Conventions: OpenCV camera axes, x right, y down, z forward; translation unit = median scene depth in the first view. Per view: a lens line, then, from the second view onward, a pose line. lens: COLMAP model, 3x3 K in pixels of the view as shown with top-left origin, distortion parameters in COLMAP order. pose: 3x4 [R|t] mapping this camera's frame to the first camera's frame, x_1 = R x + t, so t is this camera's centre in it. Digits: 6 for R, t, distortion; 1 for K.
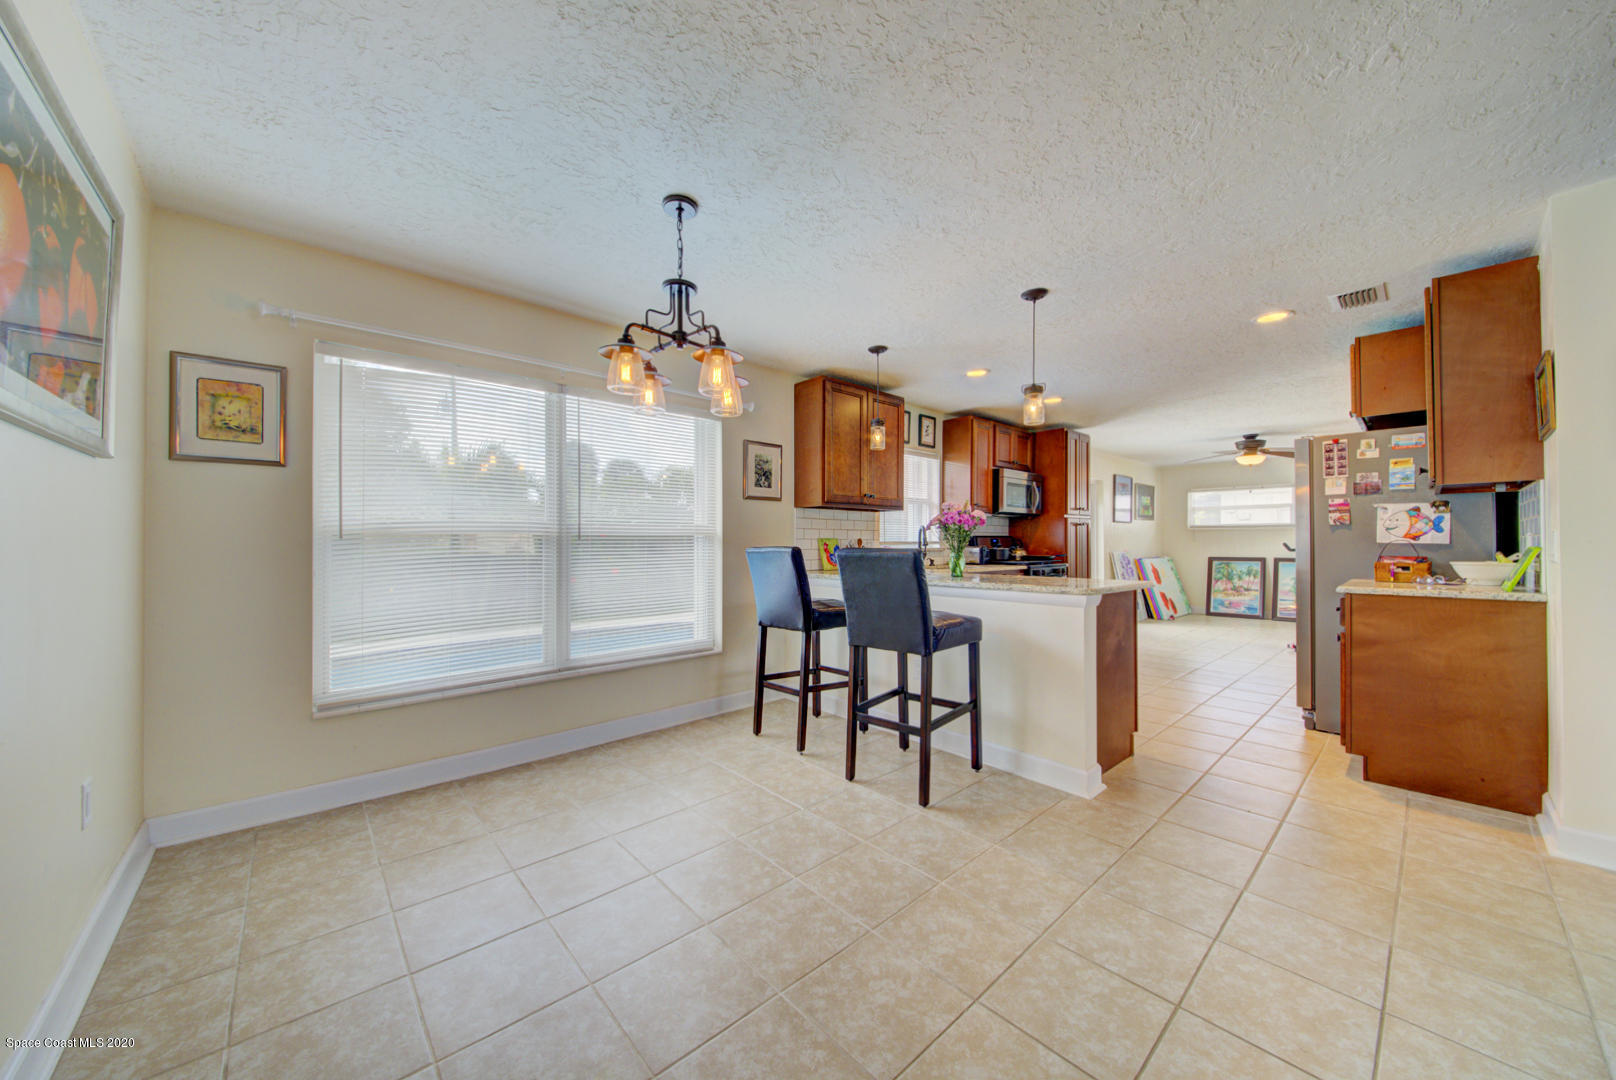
lens RADIAL K [[568.5, 0, 808.2], [0, 568.5, 538.1], [0, 0, 1]] dist [0.029833, -0.014833]
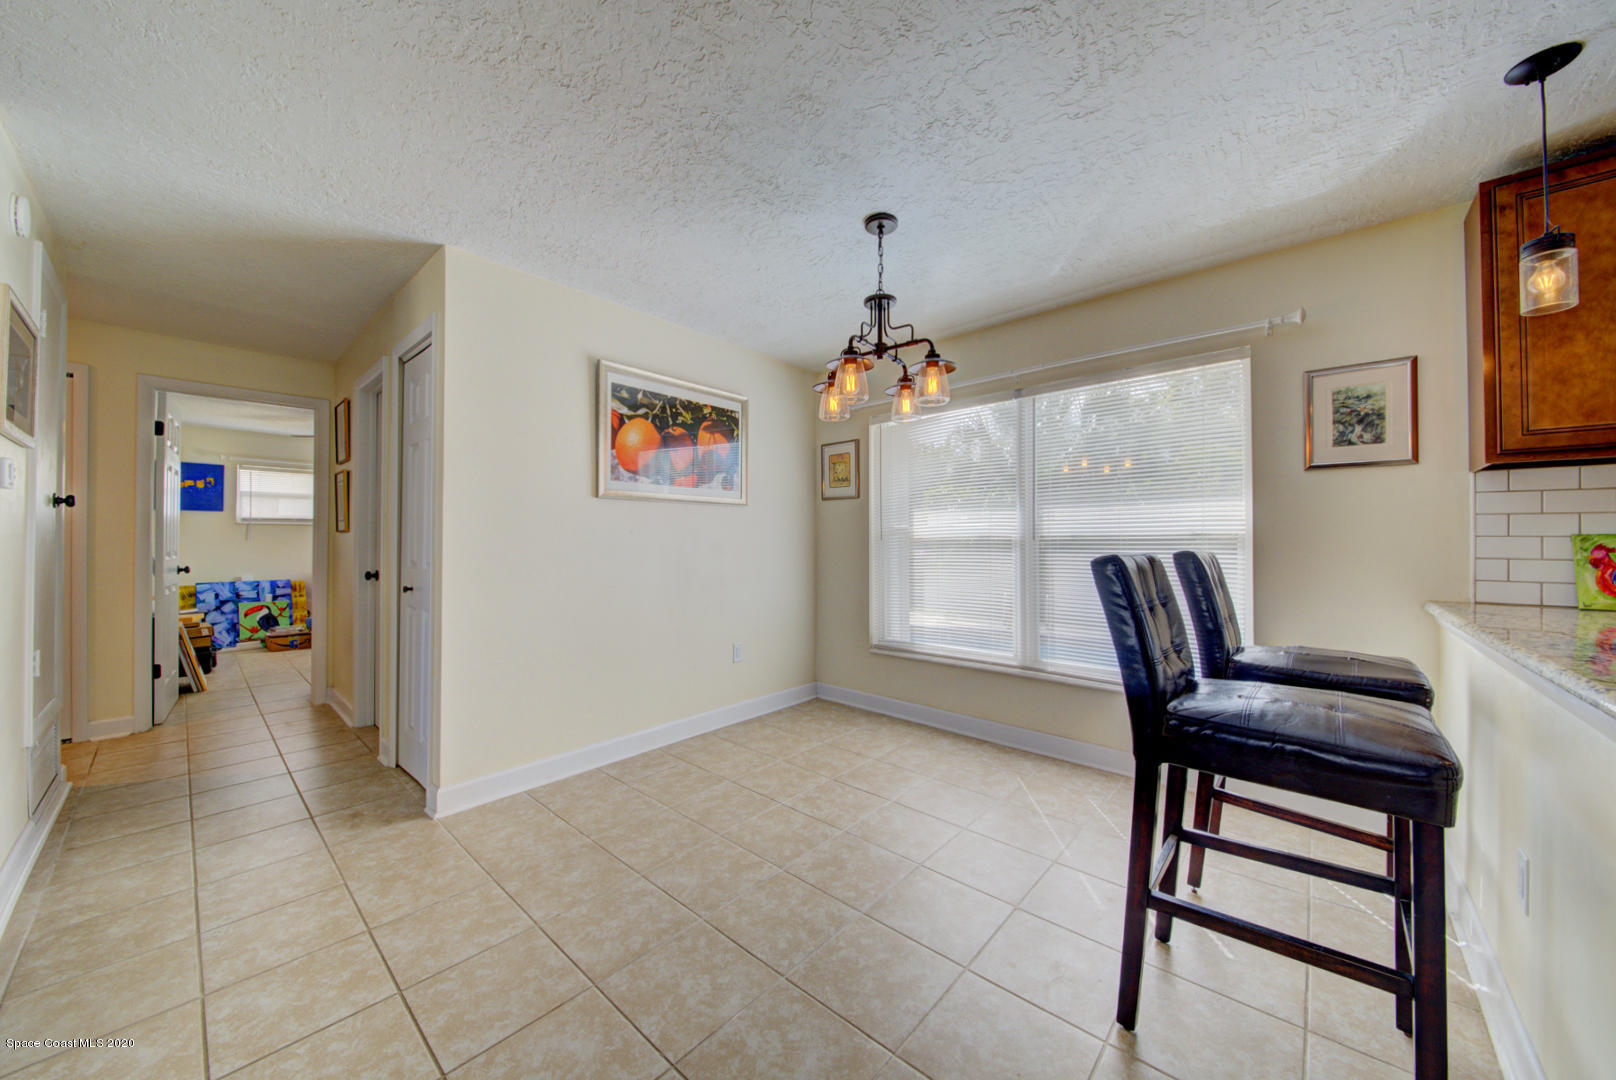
lens RADIAL K [[565.6, 0, 808.0], [0, 565.6, 540.0], [0, 0, 1]] dist [0.022684, -0.014388]
pose [[0.103557, -0.005061, -0.994611, 0.515778], [0.008203, 0.999957, -0.004234, 0.003477], [0.994590, -0.007720, 0.103594, 0.491071]]
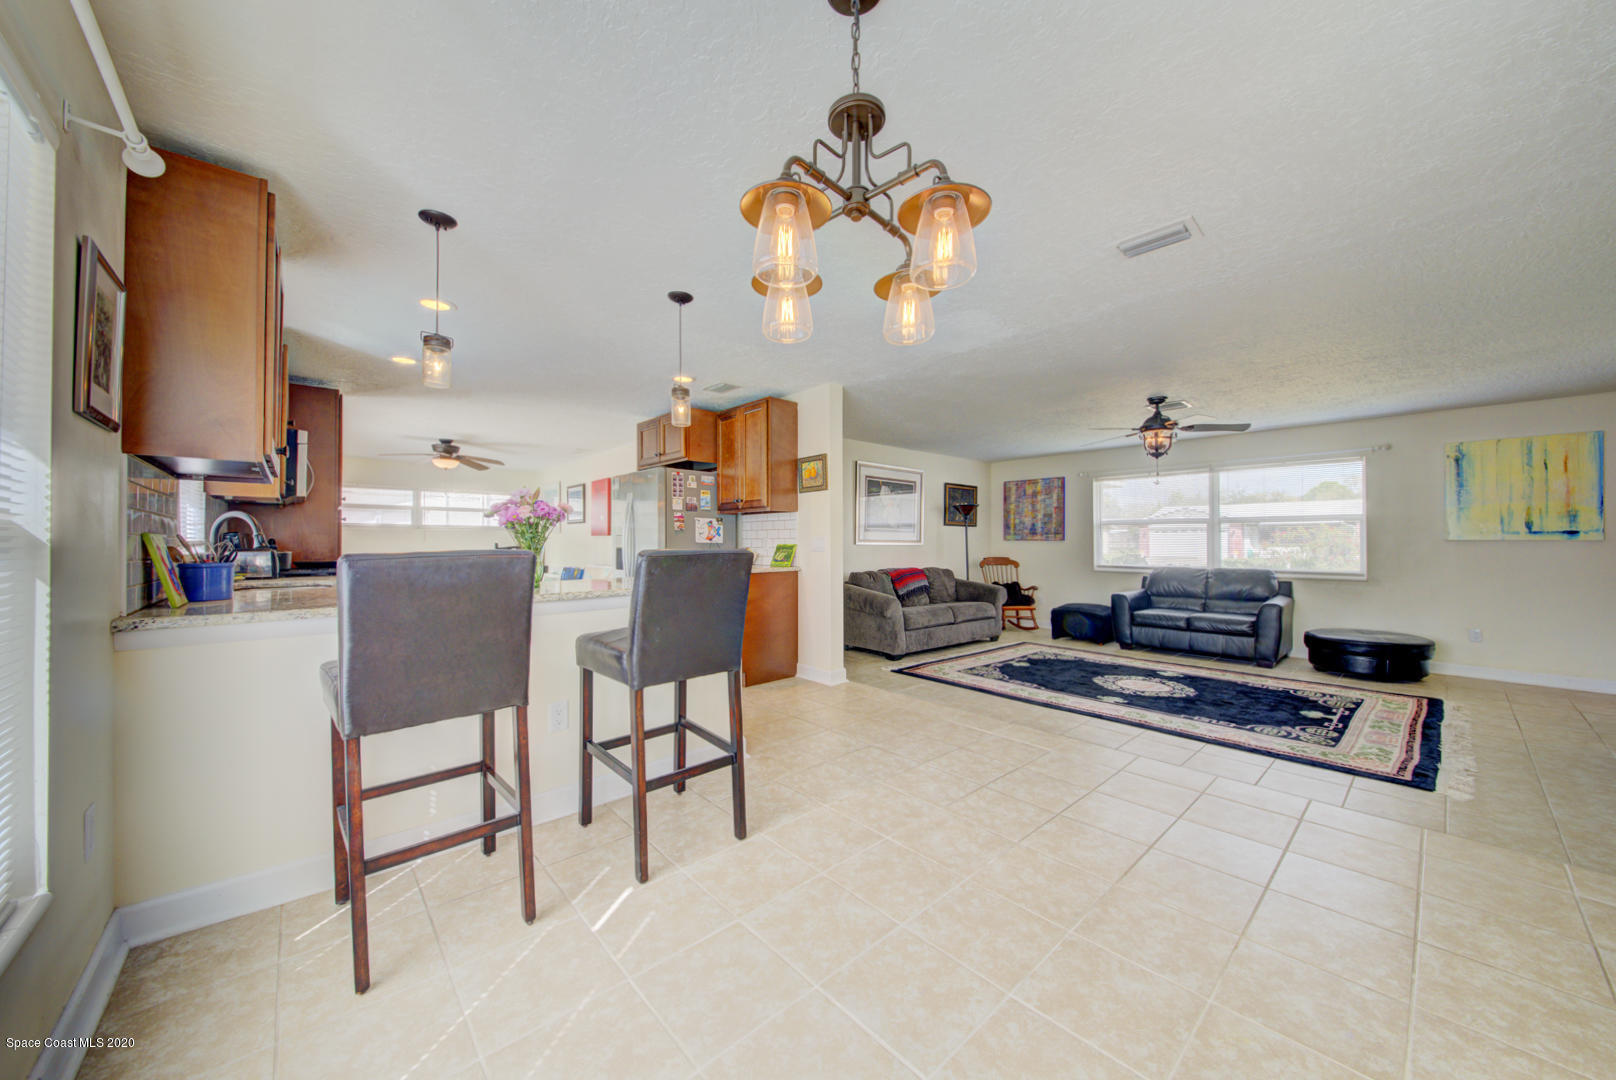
lens RADIAL K [[567.2, 0, 811.1], [0, 567.2, 532.7], [0, 0, 1]] dist [0.007728, -0.001883]
pose [[-0.004400, 0.017511, 0.999837, -0.541385], [-0.006588, 0.999824, -0.017540, 0.006476], [-0.999969, -0.006664, -0.004284, 0.689358]]
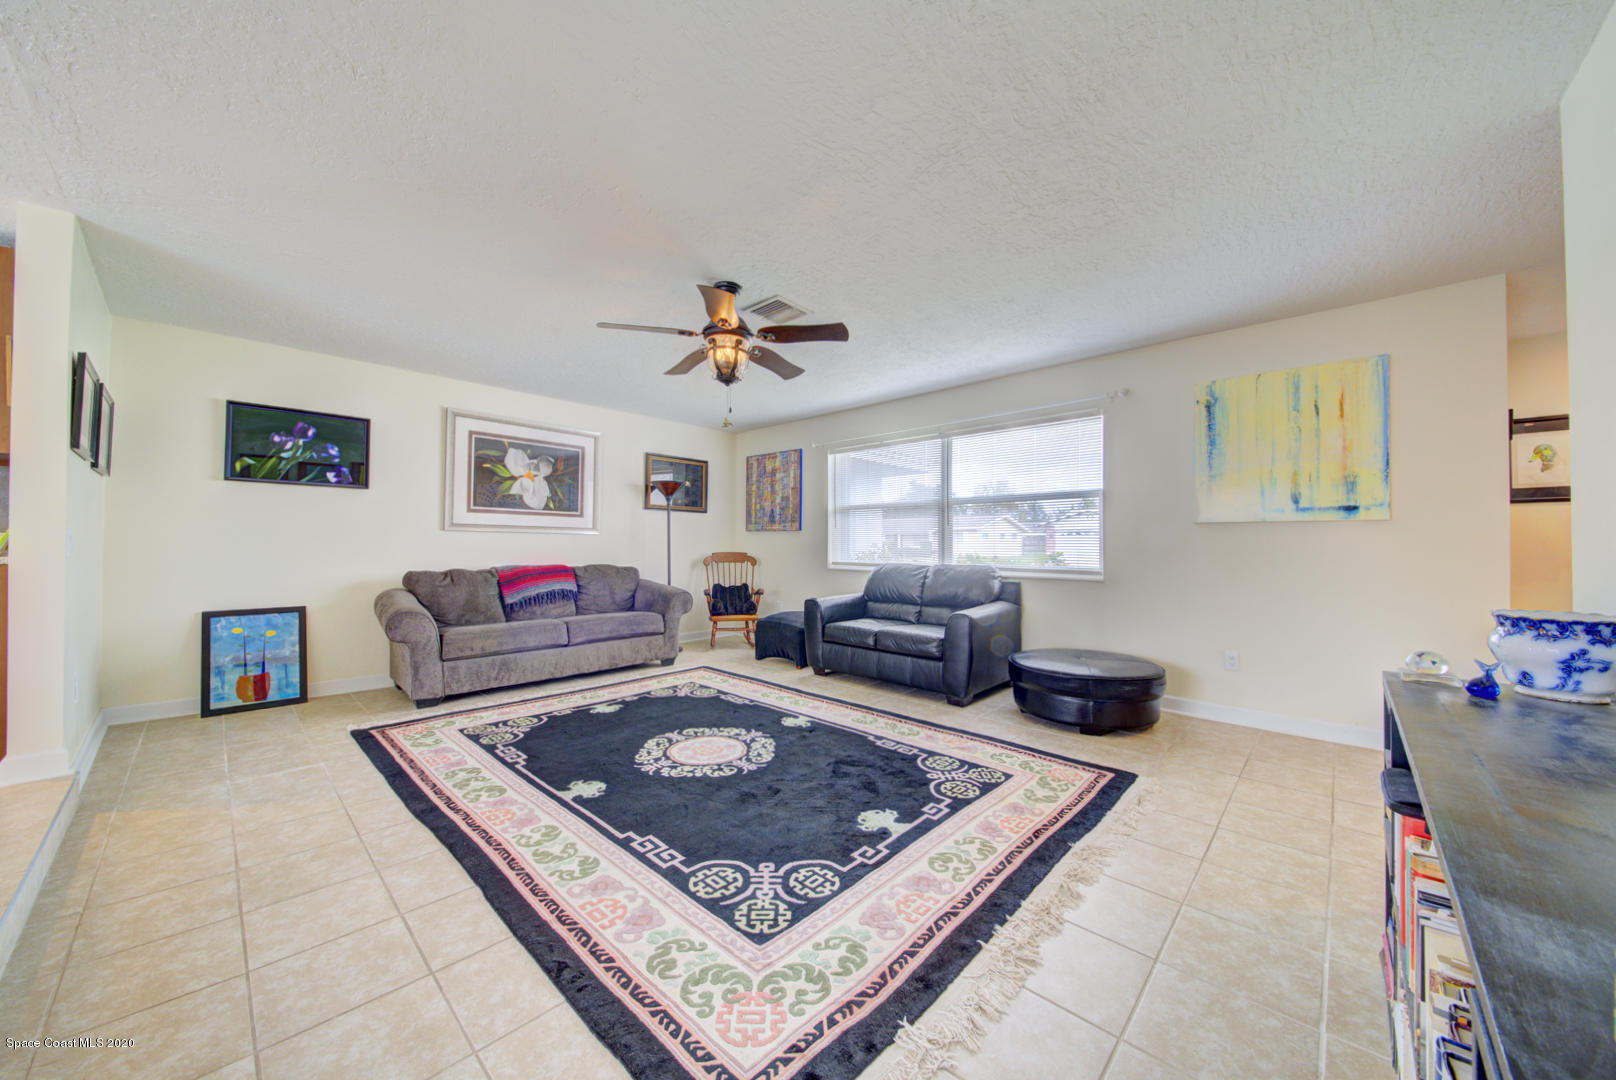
lens RADIAL K [[563.7, 0, 807.9], [0, 563.7, 533.5], [0, 0, 1]] dist [0.040787, -0.014228]
pose [[-0.086748, 0.021040, 0.996008, 0.036130], [-0.009667, 0.999712, -0.021961, 0.042959], [-0.996183, -0.011533, -0.086519, -0.302191]]
